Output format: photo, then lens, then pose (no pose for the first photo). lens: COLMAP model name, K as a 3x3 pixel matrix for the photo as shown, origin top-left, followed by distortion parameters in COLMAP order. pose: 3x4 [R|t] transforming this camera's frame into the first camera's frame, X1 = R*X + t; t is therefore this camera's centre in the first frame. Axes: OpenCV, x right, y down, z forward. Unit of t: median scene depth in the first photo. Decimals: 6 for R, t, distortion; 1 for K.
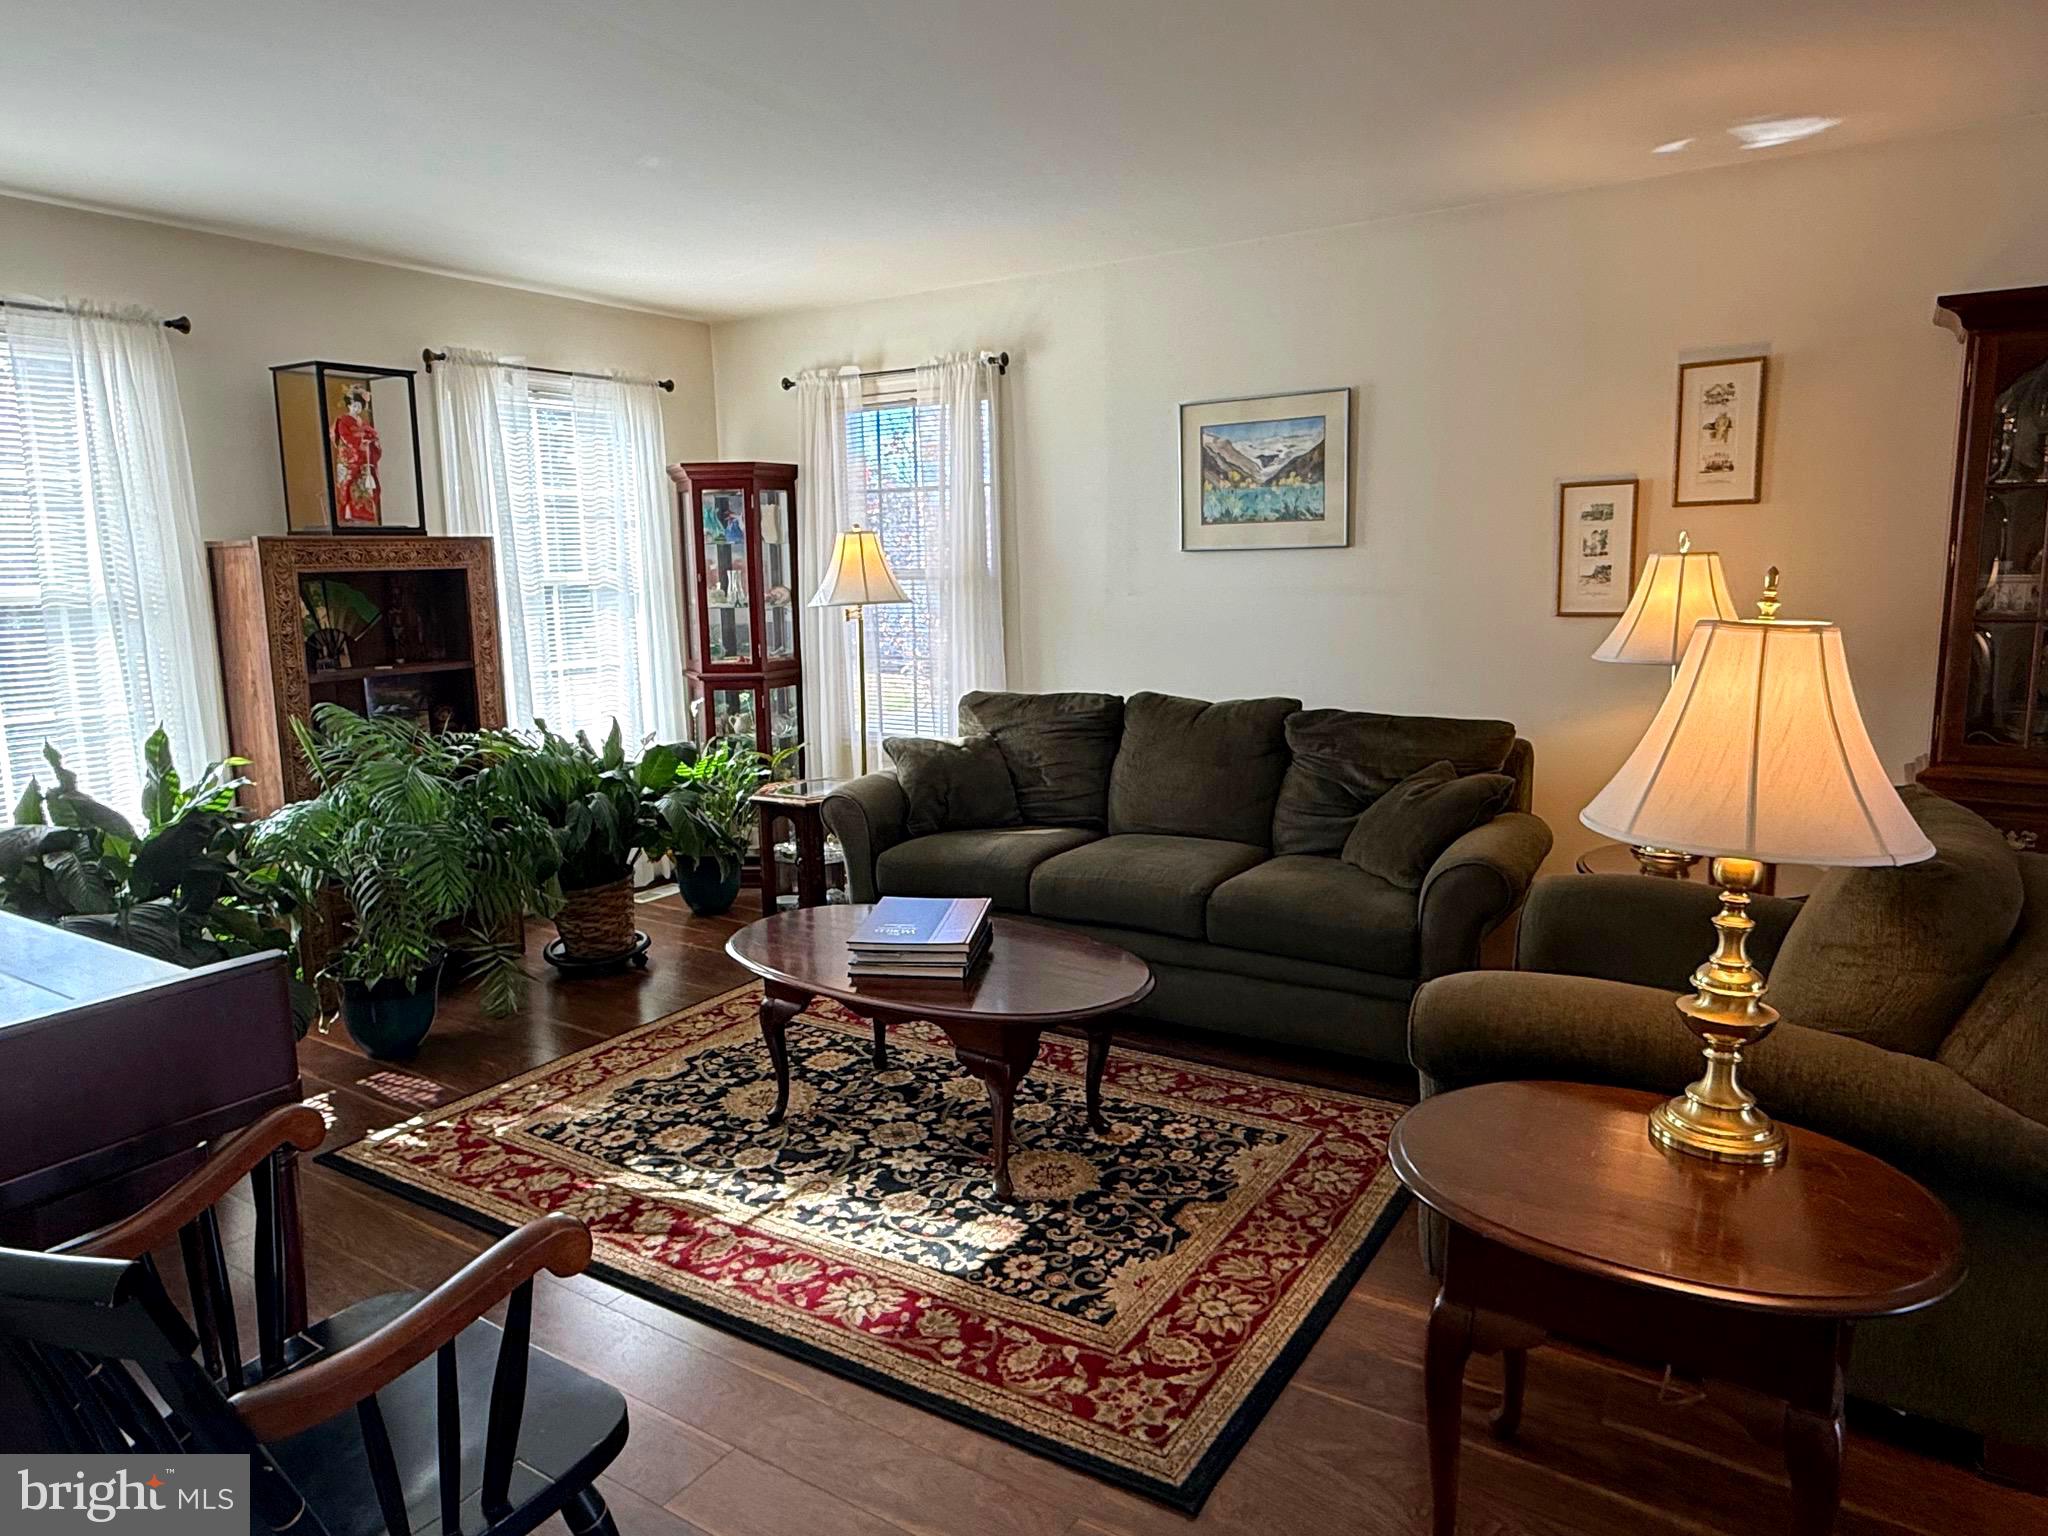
lens RADIAL K [[1291.8, 0, 1010.3], [0, 1291.8, 756.7], [0, 0, 1]] dist [-0.003124, 0.000372]
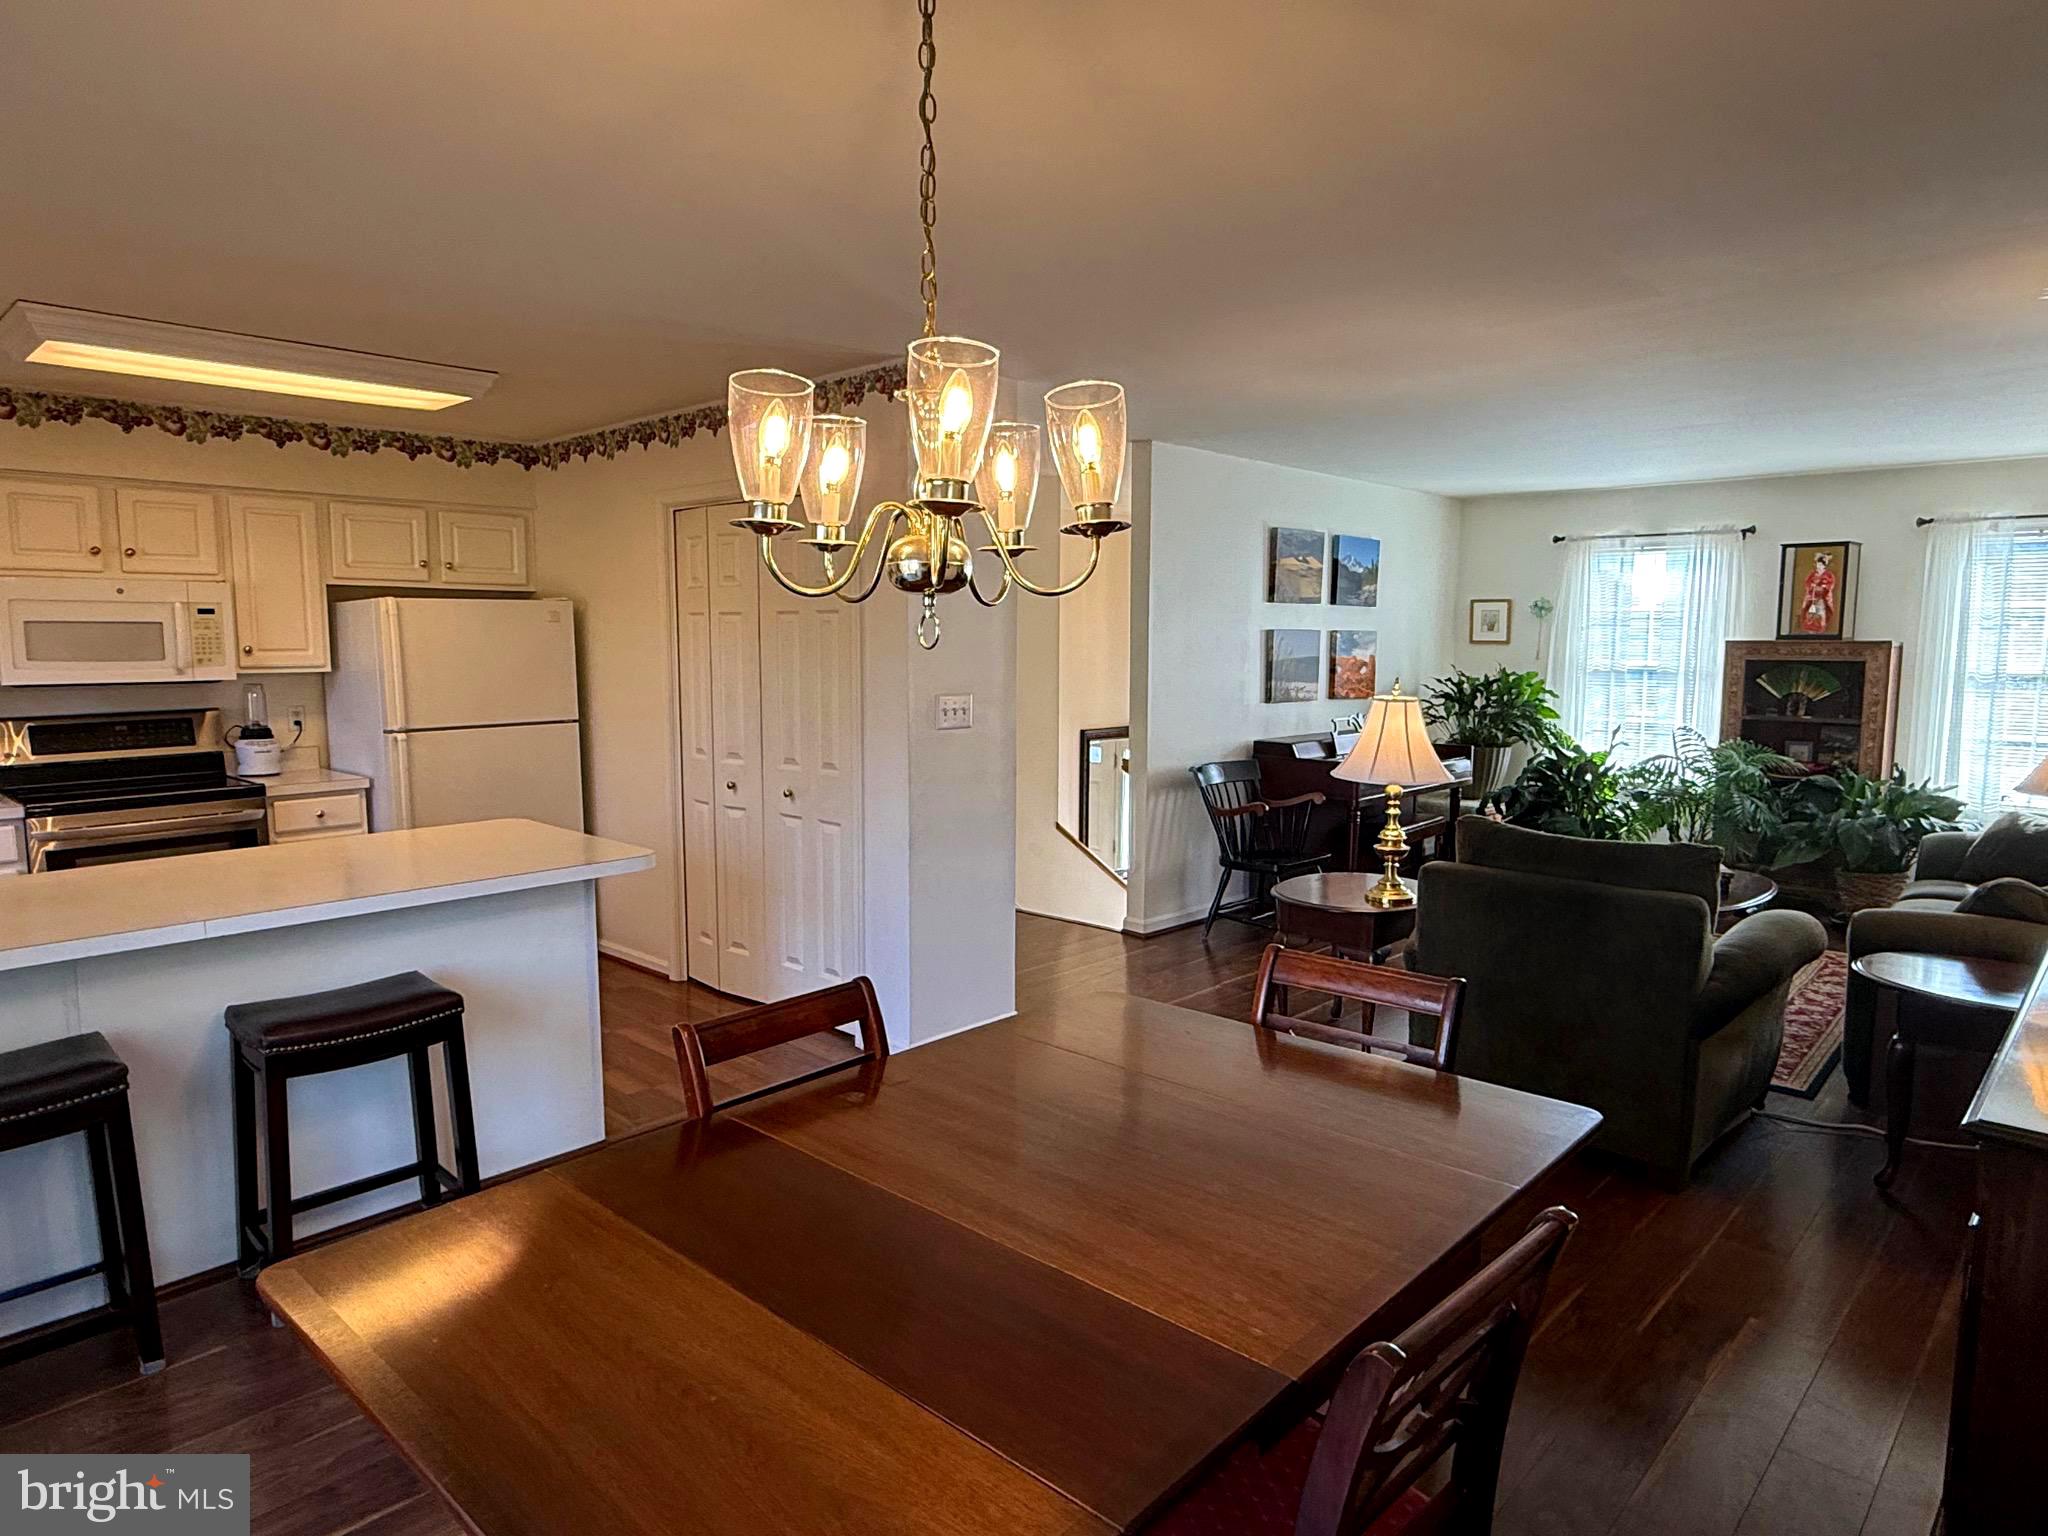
lens RADIAL K [[1232.6, 0, 1026.2], [0, 1232.6, 762.0], [0, 0, 1]] dist [0.000108, 0.001617]
pose [[-0.171672, 0.118020, -0.978059, 1.546045], [-0.155385, 0.977127, 0.145181, -0.106597], [0.972823, 0.176899, -0.149406, 0.317218]]
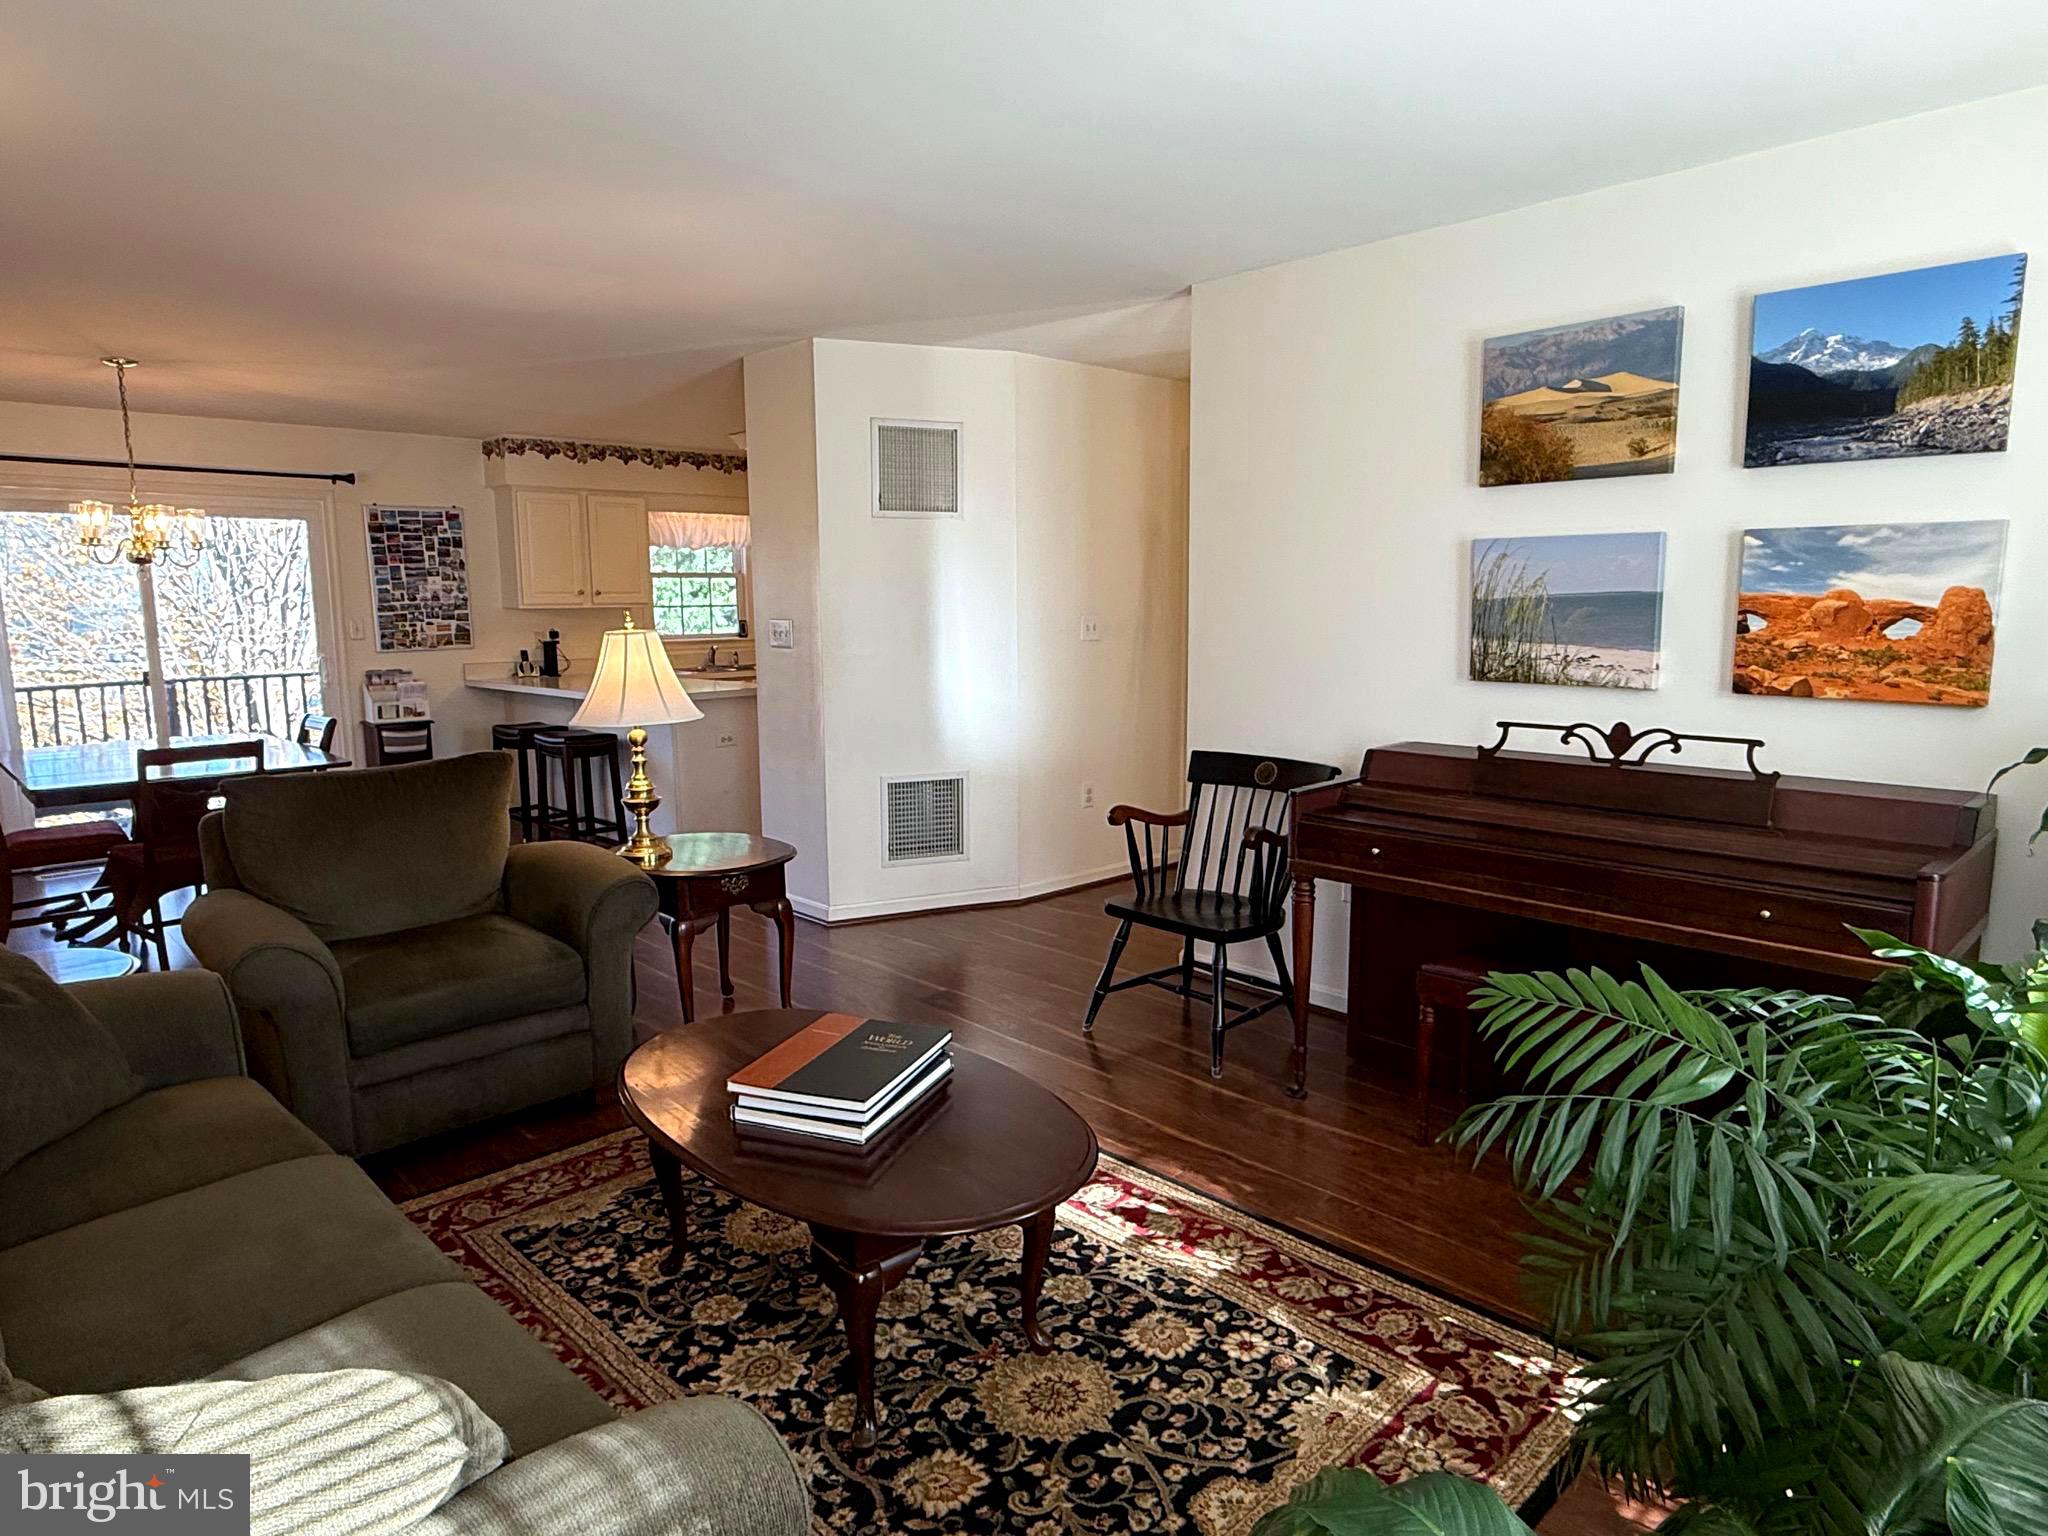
lens RADIAL K [[1197.8, 0, 1013.7], [0, 1197.8, 774.5], [0, 0, 1]] dist [-0.000183, 0.001728]
pose [[-0.973617, -0.005759, 0.228116, -0.297837], [0.063506, 0.953348, 0.295117, -0.221451], [-0.219174, 0.301818, -0.927830, 1.432363]]
